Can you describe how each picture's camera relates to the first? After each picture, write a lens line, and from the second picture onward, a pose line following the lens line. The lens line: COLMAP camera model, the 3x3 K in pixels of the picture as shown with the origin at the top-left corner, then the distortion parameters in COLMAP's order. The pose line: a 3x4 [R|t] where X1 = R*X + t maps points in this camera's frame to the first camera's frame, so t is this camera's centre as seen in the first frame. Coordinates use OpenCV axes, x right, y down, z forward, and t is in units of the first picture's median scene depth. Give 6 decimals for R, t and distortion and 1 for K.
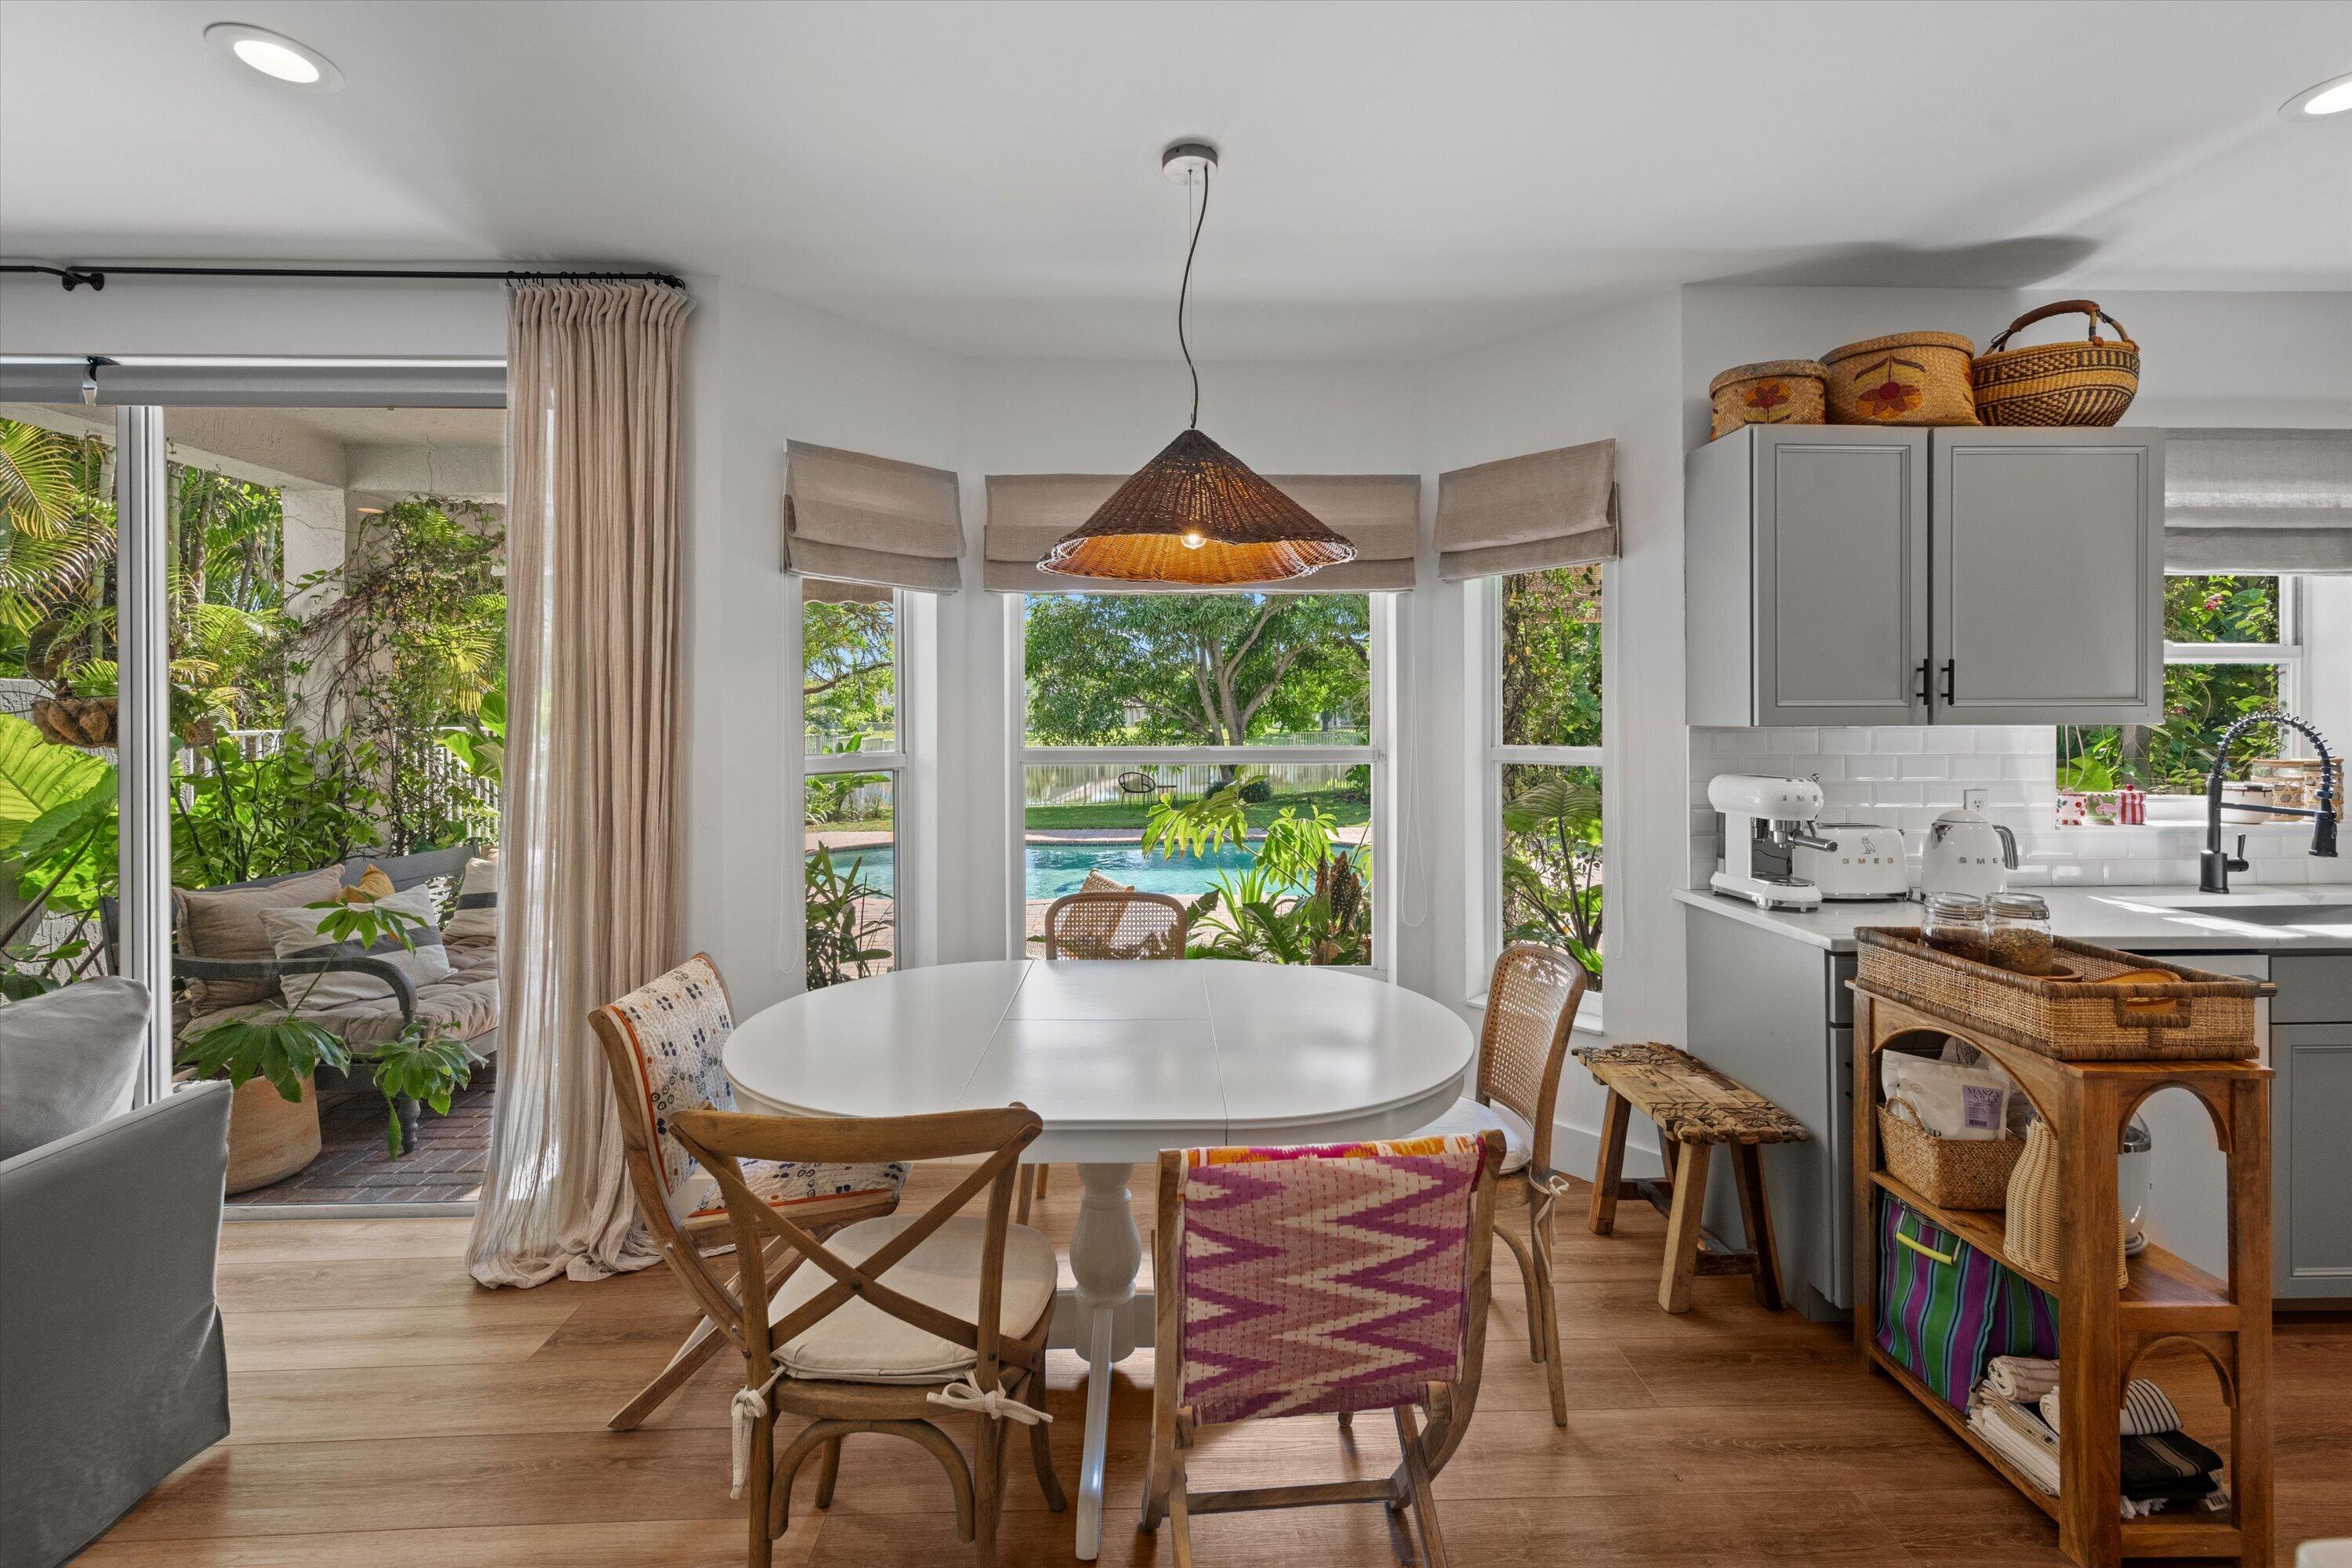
lens RADIAL K [[1011.2, 0, 1179.4], [0, 1011.2, 718.7], [0, 0, 1]] dist [0.001901, 0.000624]
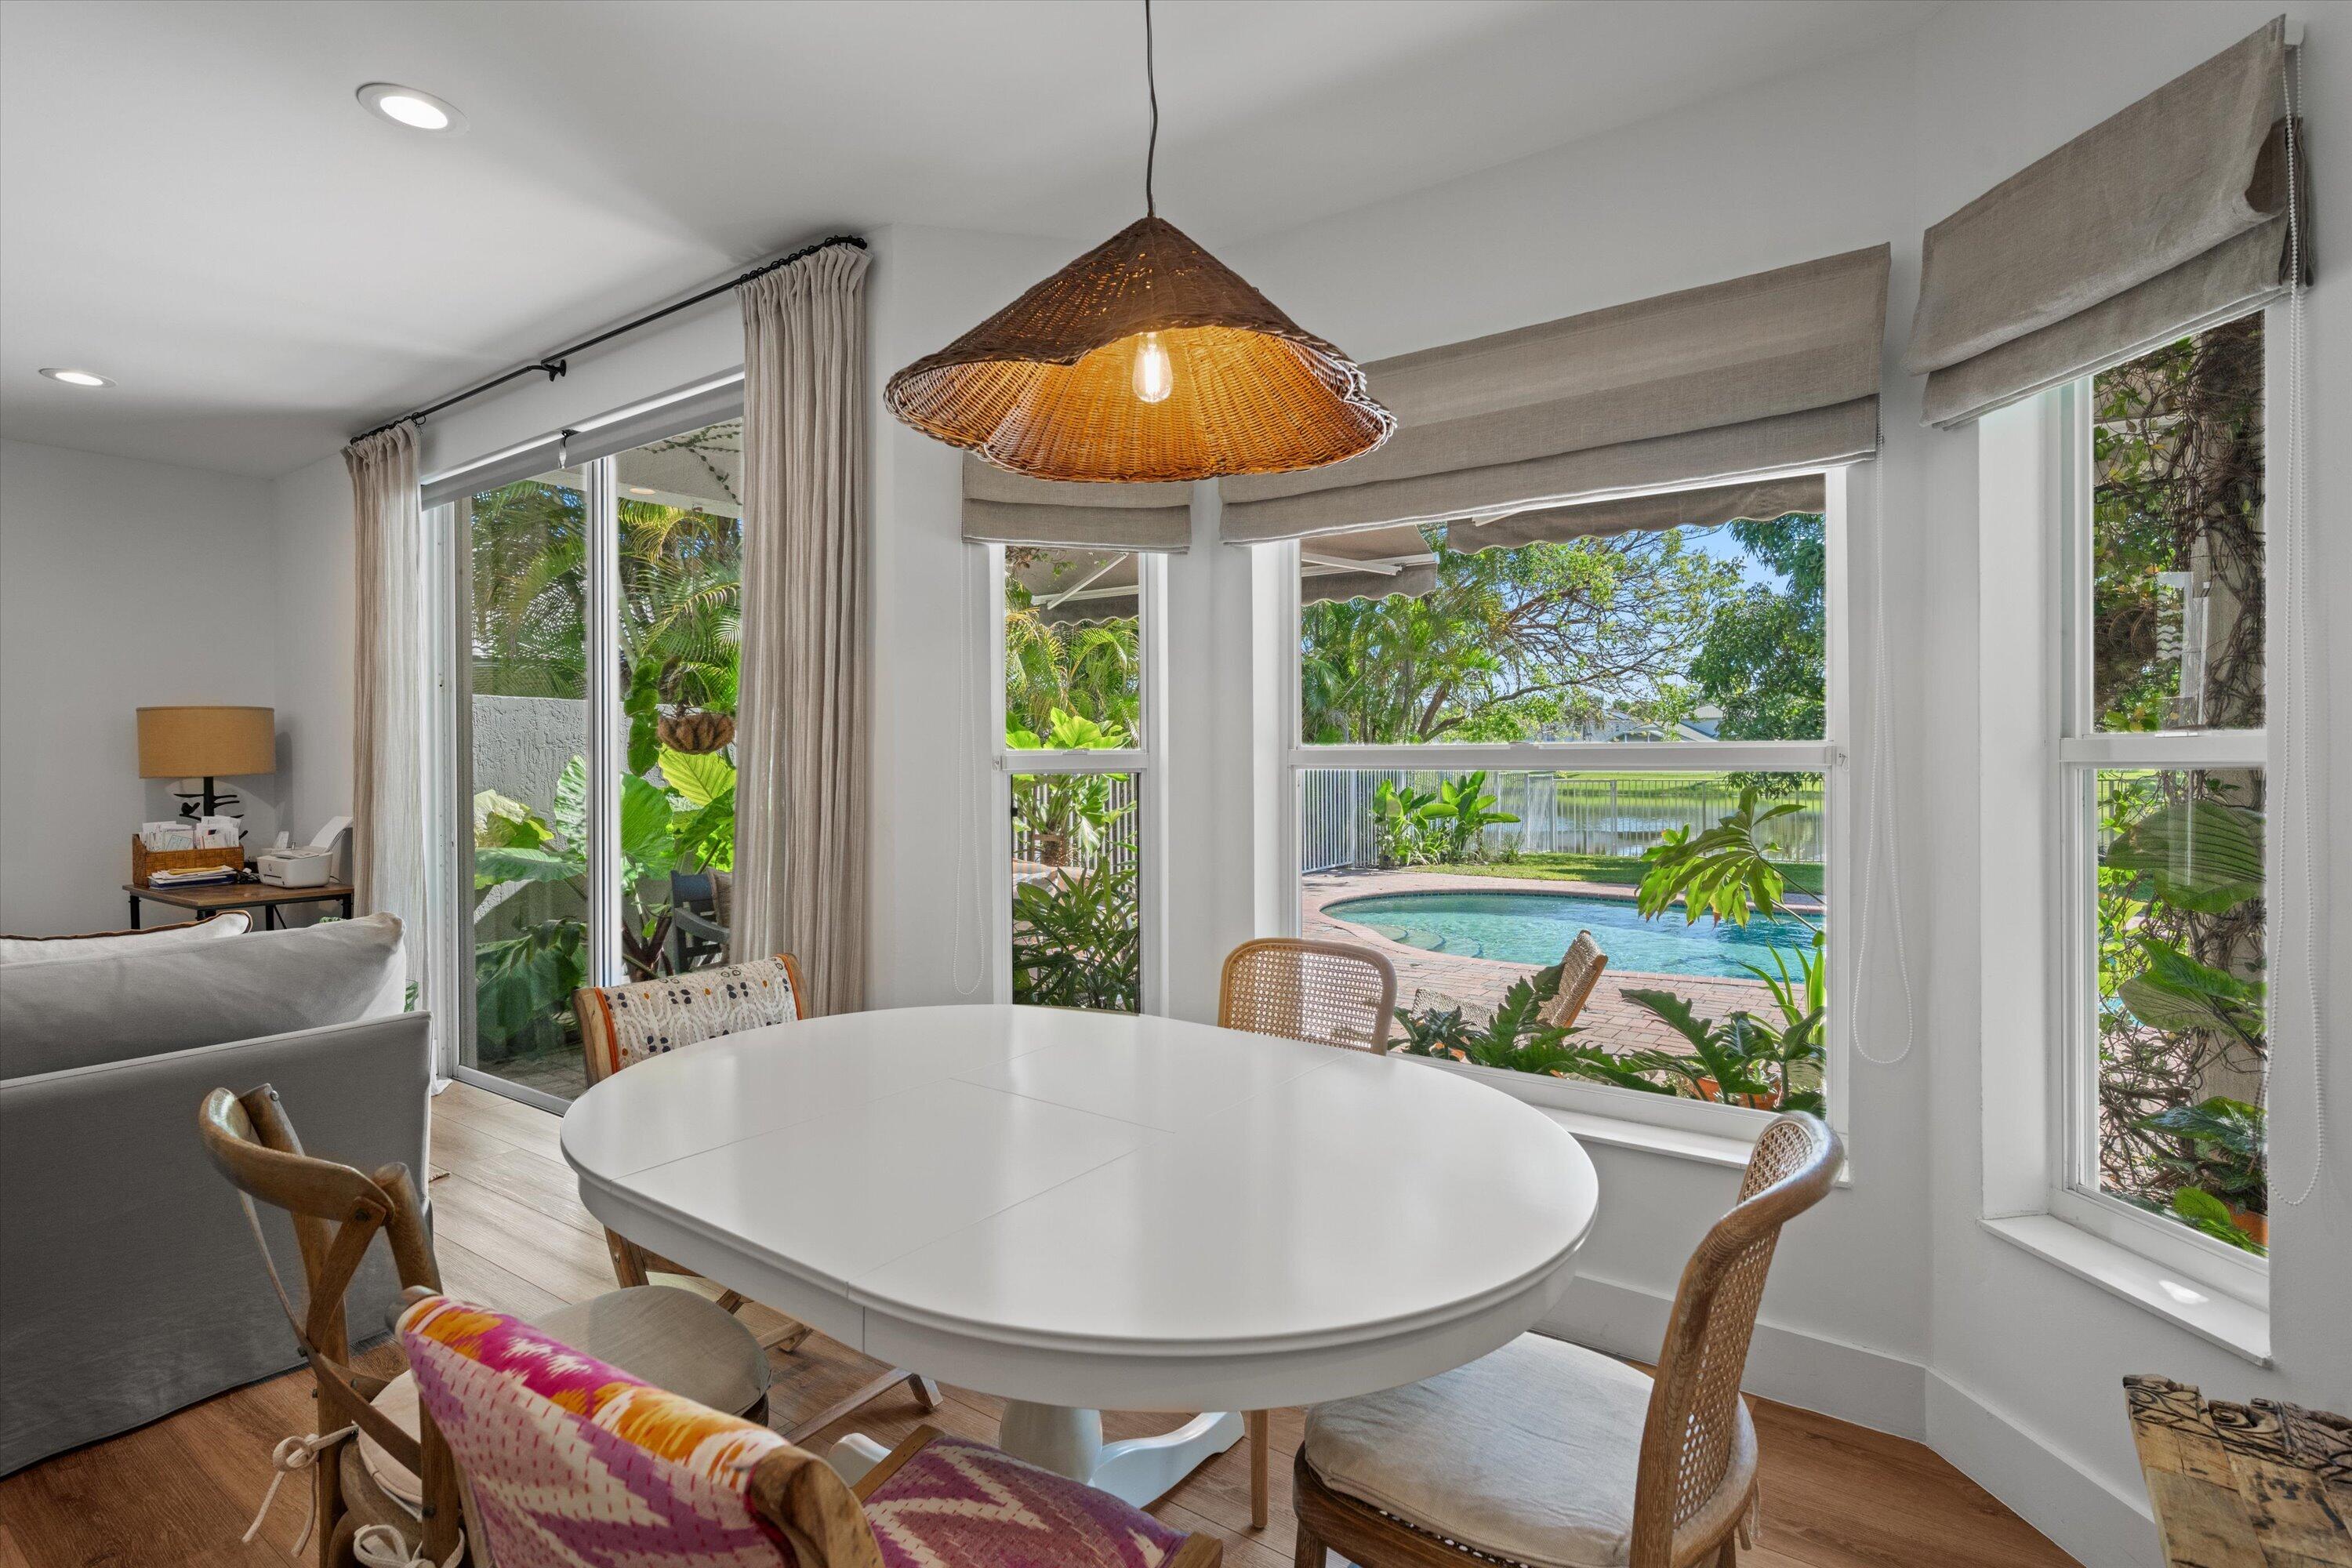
lens RADIAL K [[1124.4, 0, 1180.7], [0, 1124.4, 759.1], [0, 0, 1]] dist [0.004228, 0.000206]
pose [[0.797142, 0.001157, -0.603791, 0.338372], [-0.000594, 0.999999, 0.001132, 0.042764], [0.603792, -0.000544, 0.797142, 0.316549]]
